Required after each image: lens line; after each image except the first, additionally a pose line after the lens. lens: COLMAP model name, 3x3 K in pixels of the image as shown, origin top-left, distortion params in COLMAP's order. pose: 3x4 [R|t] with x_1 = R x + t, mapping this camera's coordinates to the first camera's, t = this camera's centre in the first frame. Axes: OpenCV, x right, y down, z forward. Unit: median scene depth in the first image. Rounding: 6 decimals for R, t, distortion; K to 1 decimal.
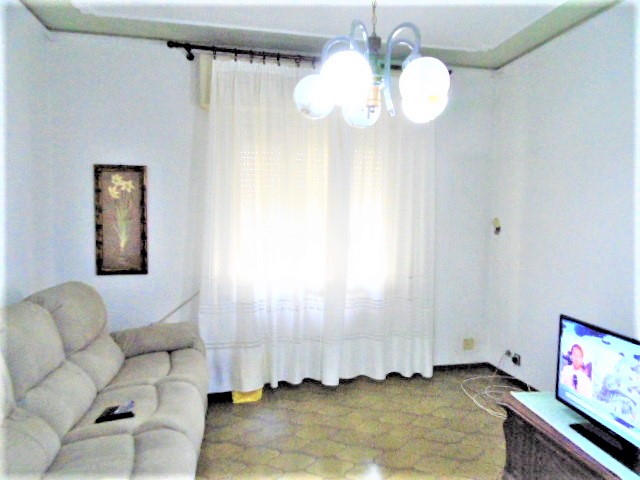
lens RADIAL K [[417.1, 0, 318.1], [0, 417.1, 241.0], [0, 0, 1]] dist [-0.000629, -0.007731]
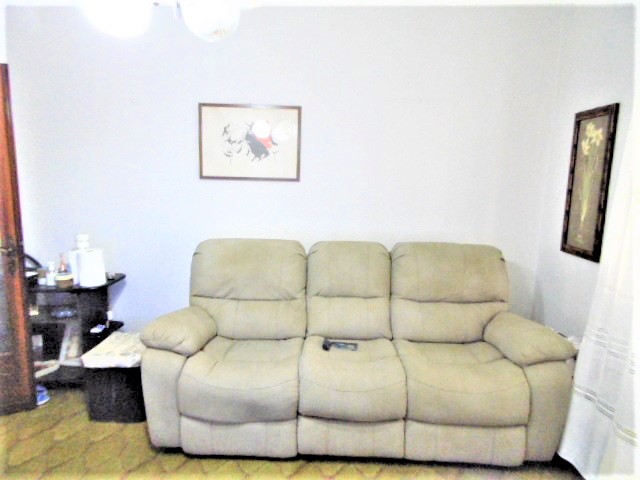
lens RADIAL K [[417.1, 0, 318.1], [0, 417.1, 241.0], [0, 0, 1]] dist [-0.000629, -0.007731]
pose [[-0.226409, 0.139622, -0.963973, 0.370887], [-0.077107, 0.983998, 0.160633, -0.032959], [0.970976, 0.110698, -0.212020, 0.705110]]
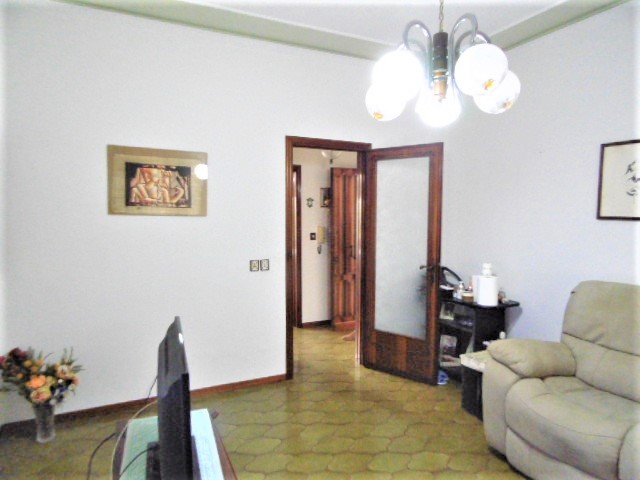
lens RADIAL K [[417.1, 0, 318.1], [0, 417.1, 241.0], [0, 0, 1]] dist [-0.000629, -0.007731]
pose [[-0.968531, 0.009378, -0.248714, 0.336144], [-0.023008, 0.991638, 0.126985, -0.053663], [0.247825, 0.128711, -0.960217, 0.958887]]
